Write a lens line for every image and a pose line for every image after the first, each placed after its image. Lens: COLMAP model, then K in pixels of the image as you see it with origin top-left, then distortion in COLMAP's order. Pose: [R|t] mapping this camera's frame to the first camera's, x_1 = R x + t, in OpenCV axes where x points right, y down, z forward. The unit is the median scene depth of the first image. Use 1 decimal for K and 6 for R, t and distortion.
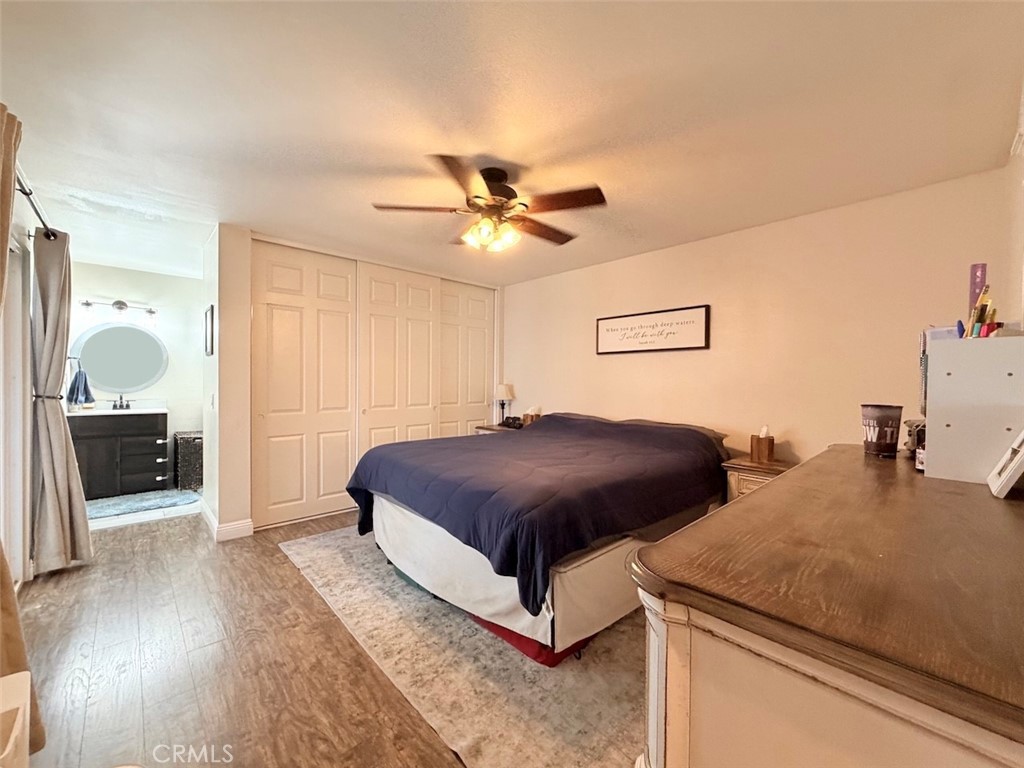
lens RADIAL K [[407.5, 0, 507.9], [0, 407.5, 384.3], [0, 0, 1]] dist [-0.000277, 0.000151]
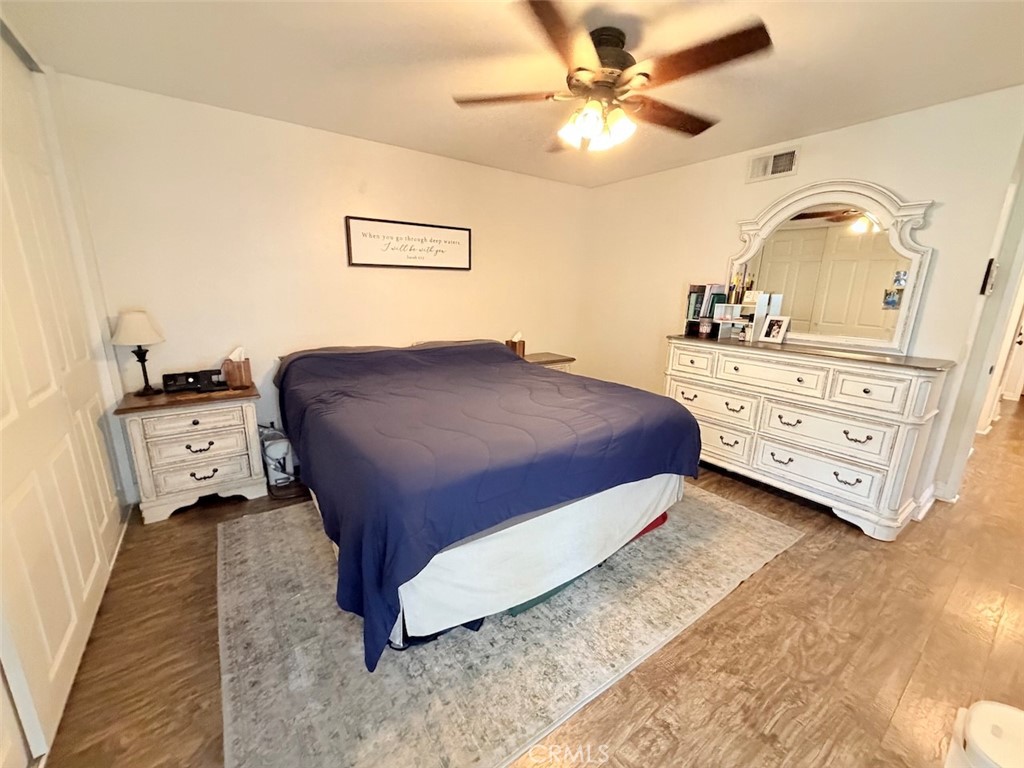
lens RADIAL K [[407.5, 0, 507.9], [0, 407.5, 384.3], [0, 0, 1]] dist [-0.000277, 0.000151]
pose [[0.130666, -0.237835, 0.962476, -1.177329], [-0.006490, 0.970574, 0.240717, -0.095108], [-0.991405, -0.037700, 0.125278, 1.334027]]
